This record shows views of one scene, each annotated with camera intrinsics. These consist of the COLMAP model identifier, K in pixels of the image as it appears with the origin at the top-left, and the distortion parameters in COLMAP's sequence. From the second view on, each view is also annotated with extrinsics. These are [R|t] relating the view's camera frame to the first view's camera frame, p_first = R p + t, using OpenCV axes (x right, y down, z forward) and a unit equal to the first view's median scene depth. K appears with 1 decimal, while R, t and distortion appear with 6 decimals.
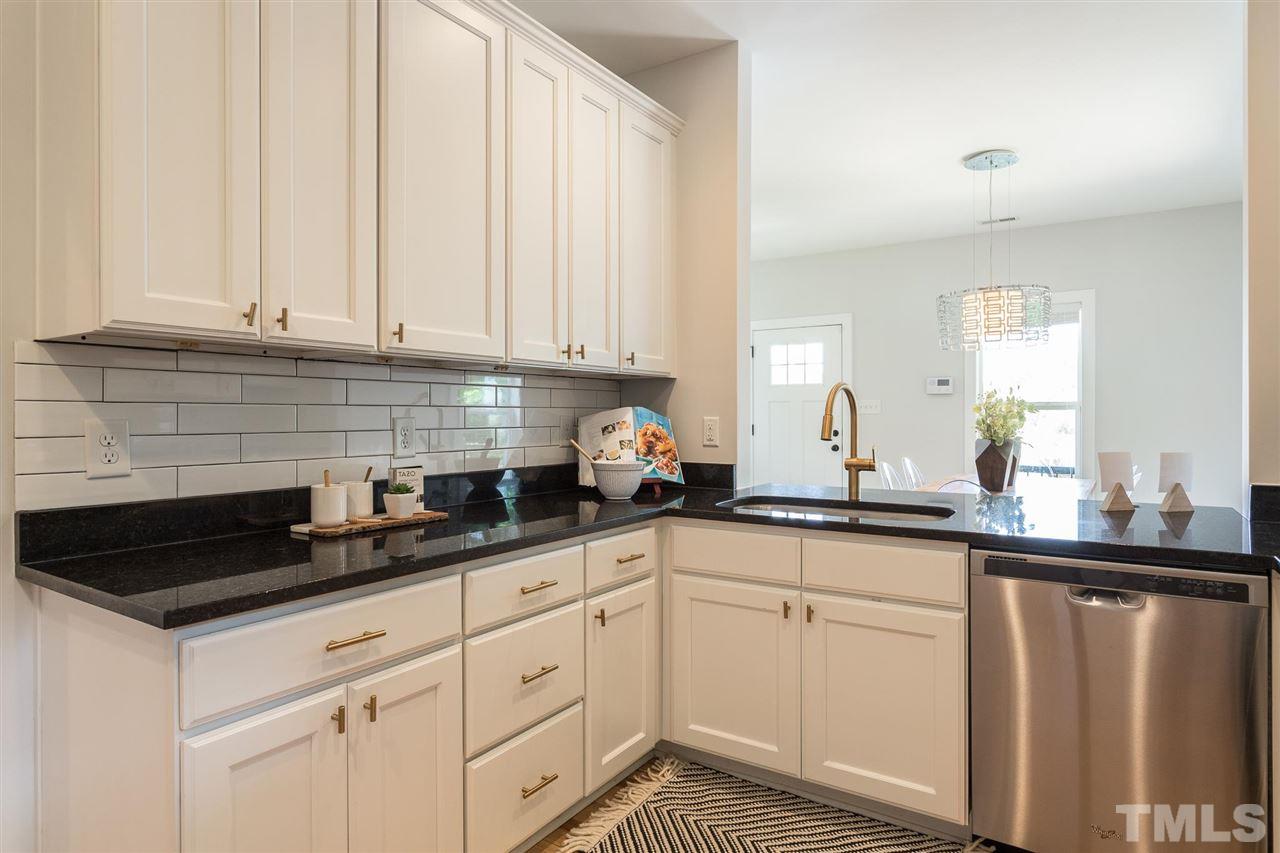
lens RADIAL K [[715.0, 0, 636.7], [0, 715.0, 415.3], [0, 0, 1]] dist [-0.007340, 0.001890]
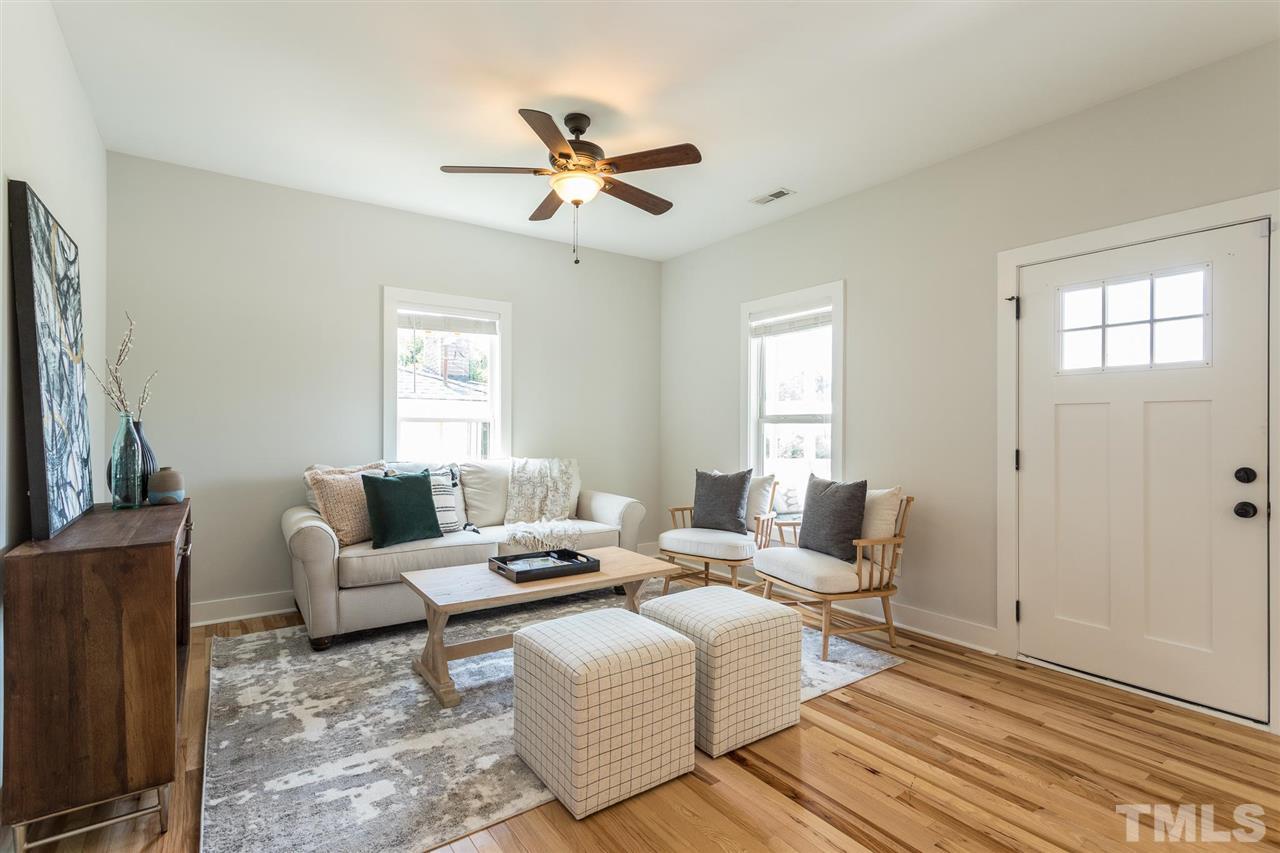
lens RADIAL K [[609.7, 0, 638.5], [0, 609.7, 427.7], [0, 0, 1]] dist [0.003773, 0.000529]
pose [[0.932939, 0.004340, -0.360010, 0.230841], [-0.004813, 0.999988, -0.000417, -0.004767], [0.360004, 0.002122, 0.932949, 1.715410]]
